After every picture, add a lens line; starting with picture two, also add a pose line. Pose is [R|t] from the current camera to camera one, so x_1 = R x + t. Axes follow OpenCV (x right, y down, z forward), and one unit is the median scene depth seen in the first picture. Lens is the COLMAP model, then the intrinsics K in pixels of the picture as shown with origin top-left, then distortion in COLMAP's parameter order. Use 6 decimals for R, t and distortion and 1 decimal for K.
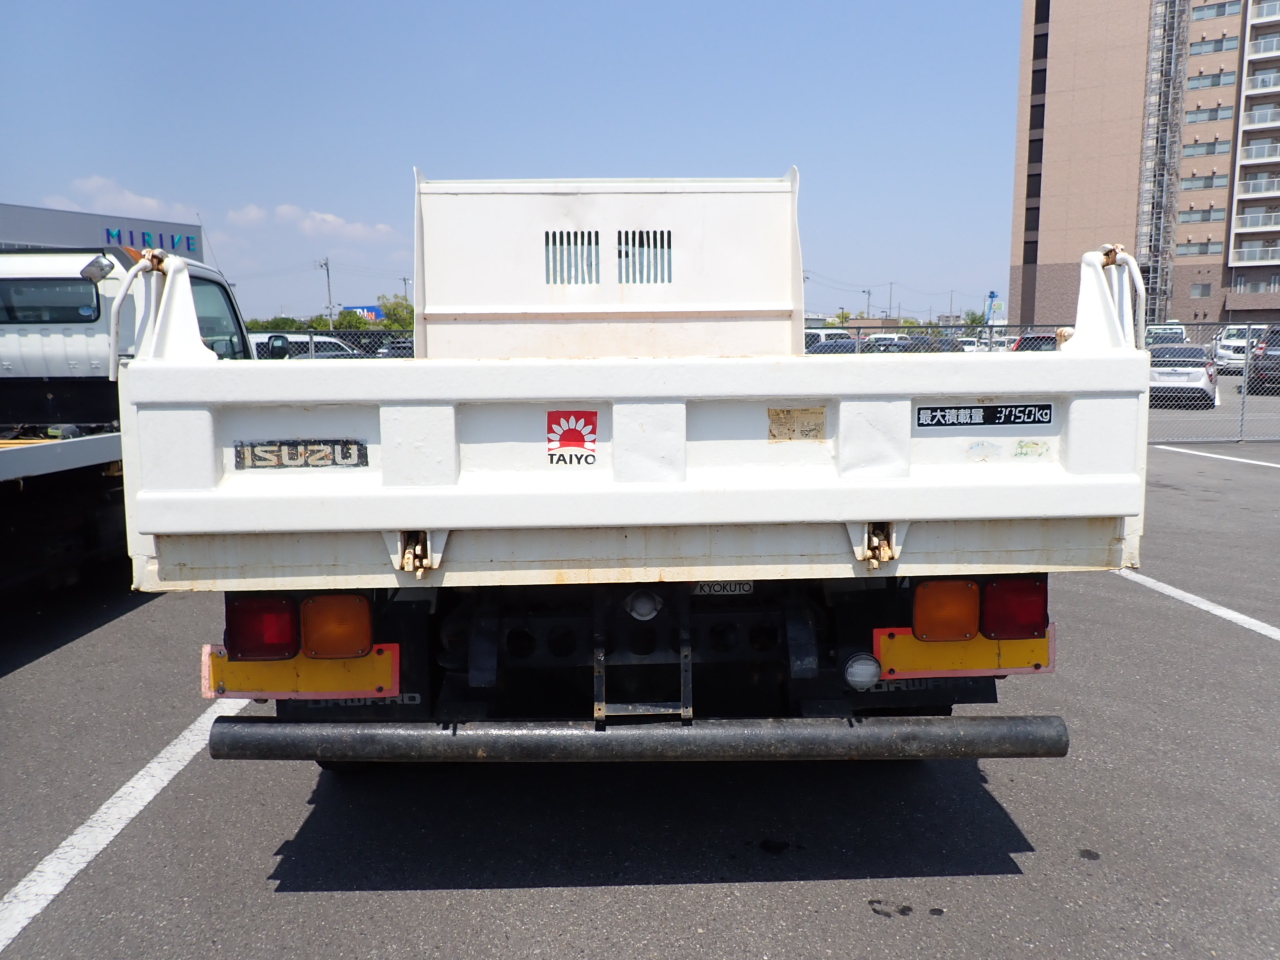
lens RADIAL K [[935.3, 0, 632.8], [0, 935.3, 476.9], [0, 0, 1]] dist [0.009038, -0.017201]
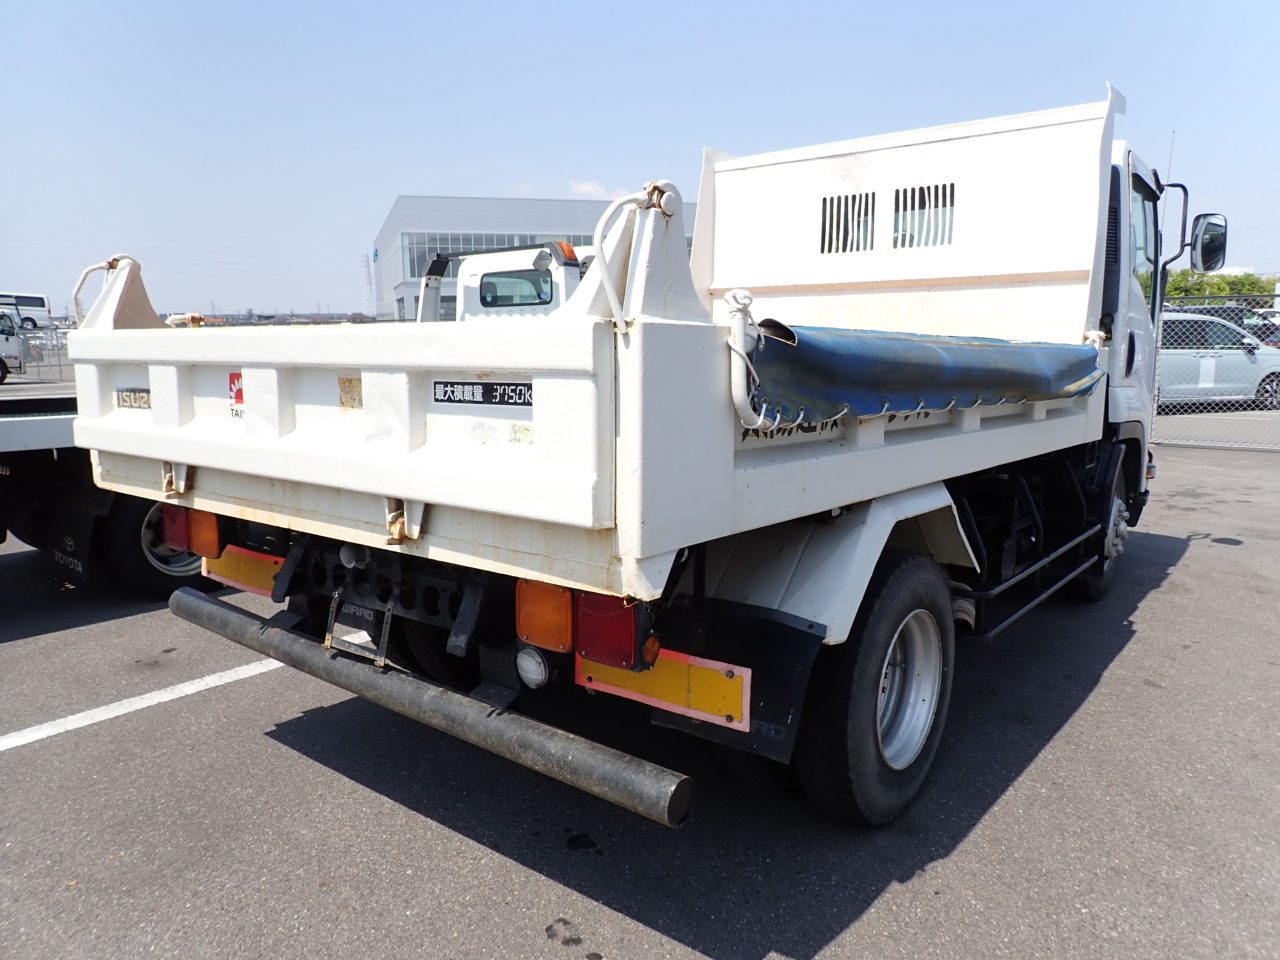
lens RADIAL K [[935.3, 0, 634.9], [0, 935.3, 477.1], [0, 0, 1]] dist [0.009038, -0.017201]
pose [[0.754846, 0.101529, -0.647997, 1.064593], [-0.085053, 0.994757, 0.056782, -0.048869], [0.650364, 0.012252, 0.759524, 0.418160]]
